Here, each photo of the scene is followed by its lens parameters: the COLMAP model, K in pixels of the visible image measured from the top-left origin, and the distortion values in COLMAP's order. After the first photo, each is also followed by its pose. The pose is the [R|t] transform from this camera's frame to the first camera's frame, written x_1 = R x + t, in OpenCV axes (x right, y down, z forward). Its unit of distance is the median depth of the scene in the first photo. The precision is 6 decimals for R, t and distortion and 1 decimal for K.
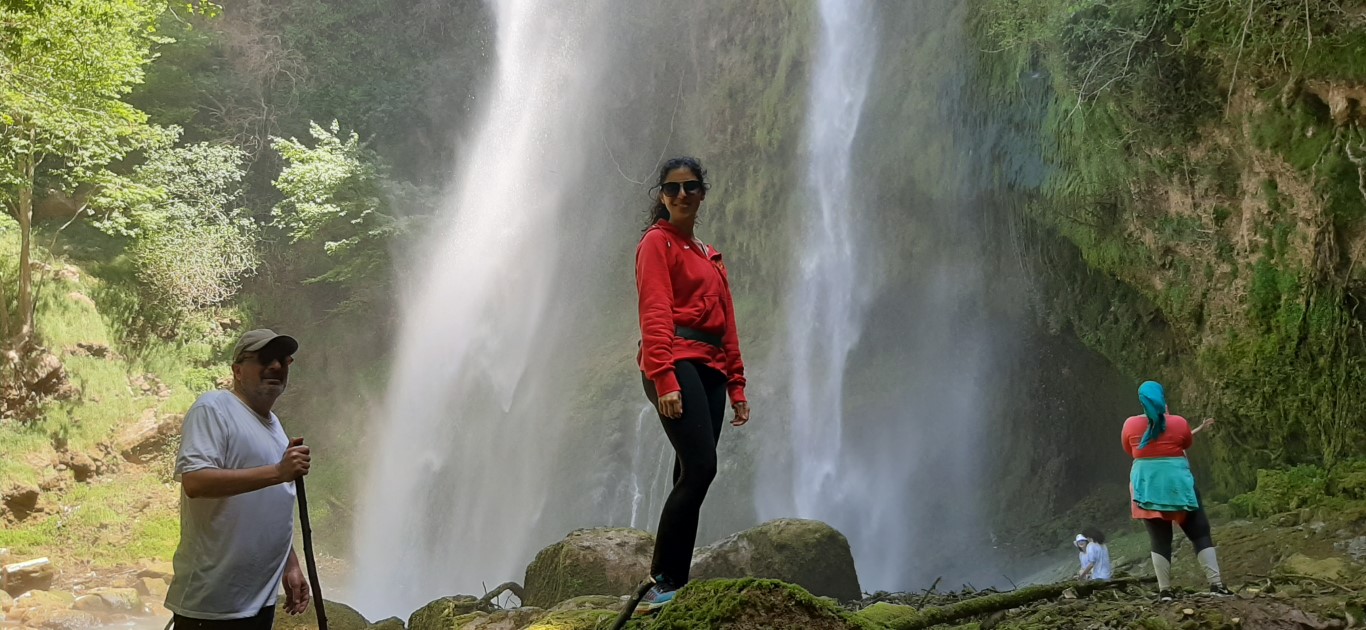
lens RADIAL K [[1058.7, 0, 683.0], [0, 1058.7, 315.0], [0, 0, 1]] dist [0.082133, -0.175664]
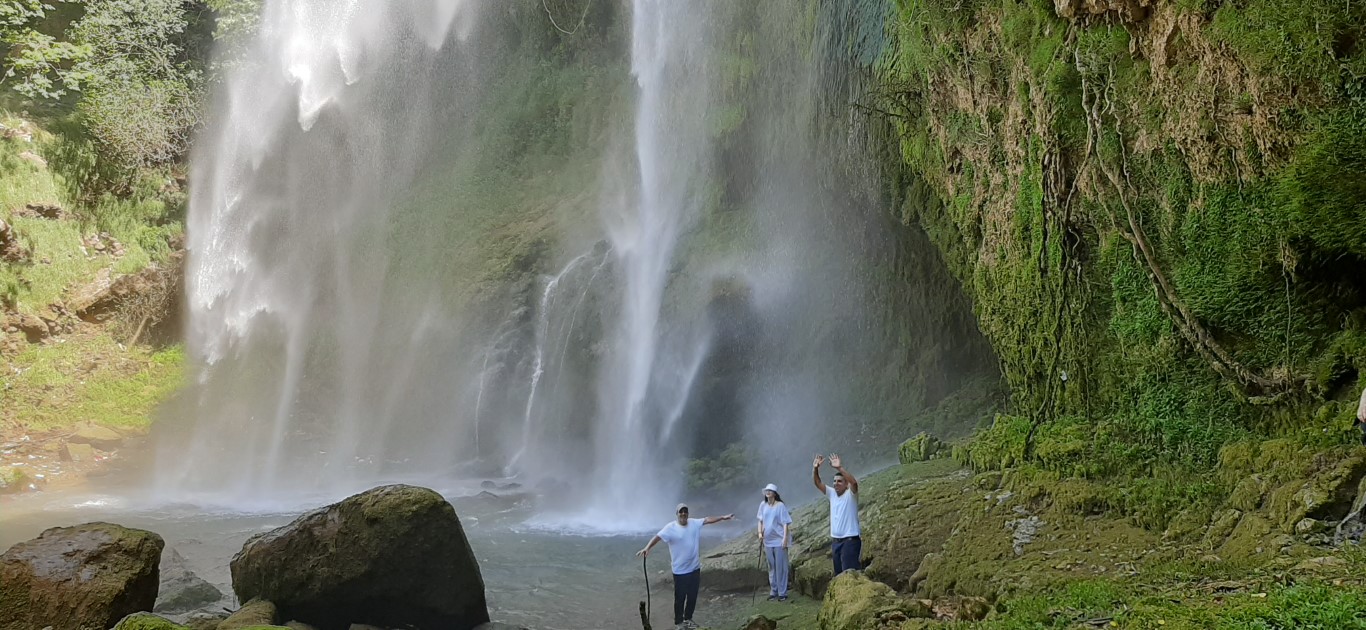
lens RADIAL K [[1058.7, 0, 683.0], [0, 1058.7, 315.0], [0, 0, 1]] dist [0.082133, -0.175664]
pose [[0.997905, 0.005281, -0.064486, 0.129954], [0.005082, 0.987187, 0.159488, -0.031339], [0.064502, -0.159481, 0.985091, 0.044844]]
